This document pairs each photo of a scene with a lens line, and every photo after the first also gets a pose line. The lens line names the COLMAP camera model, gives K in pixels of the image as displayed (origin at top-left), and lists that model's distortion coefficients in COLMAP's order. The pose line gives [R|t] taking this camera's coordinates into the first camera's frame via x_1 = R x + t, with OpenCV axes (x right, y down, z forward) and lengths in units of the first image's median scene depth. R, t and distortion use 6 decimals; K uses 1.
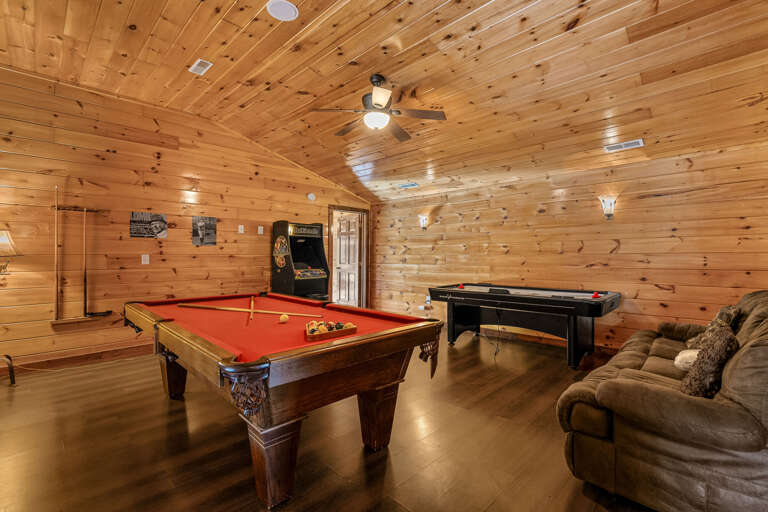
lens RADIAL K [[350.4, 0, 385.9], [0, 350.4, 255.1], [0, 0, 1]] dist [-0.004202, 0.000081]
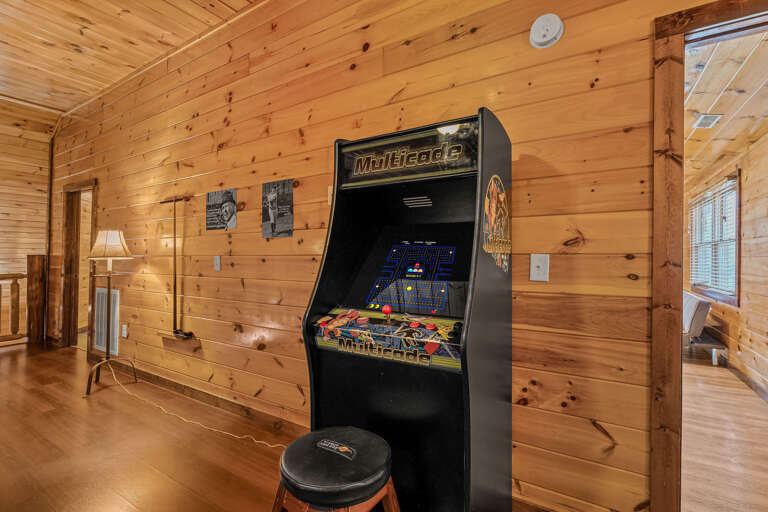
lens RADIAL K [[350.4, 0, 379.3], [0, 350.4, 253.1], [0, 0, 1]] dist [-0.004202, 0.000081]
pose [[0.214508, -0.012307, -0.976645, 0.011534], [-0.002371, 0.999911, -0.013121, 0.001485], [0.976719, 0.005131, 0.214460, 1.042123]]
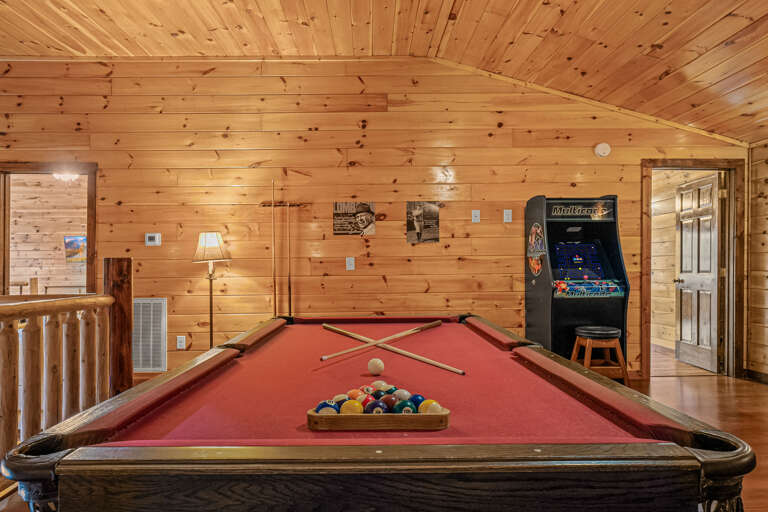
lens RADIAL K [[502.6, 0, 373.2], [0, 502.6, 269.4], [0, 0, 1]] dist [-0.004298, 0.000808]
pose [[0.712036, -0.001911, -0.702140, 0.106063], [0.010101, 0.999921, 0.007522, 0.015709], [0.702070, -0.012448, 0.711999, 0.229285]]
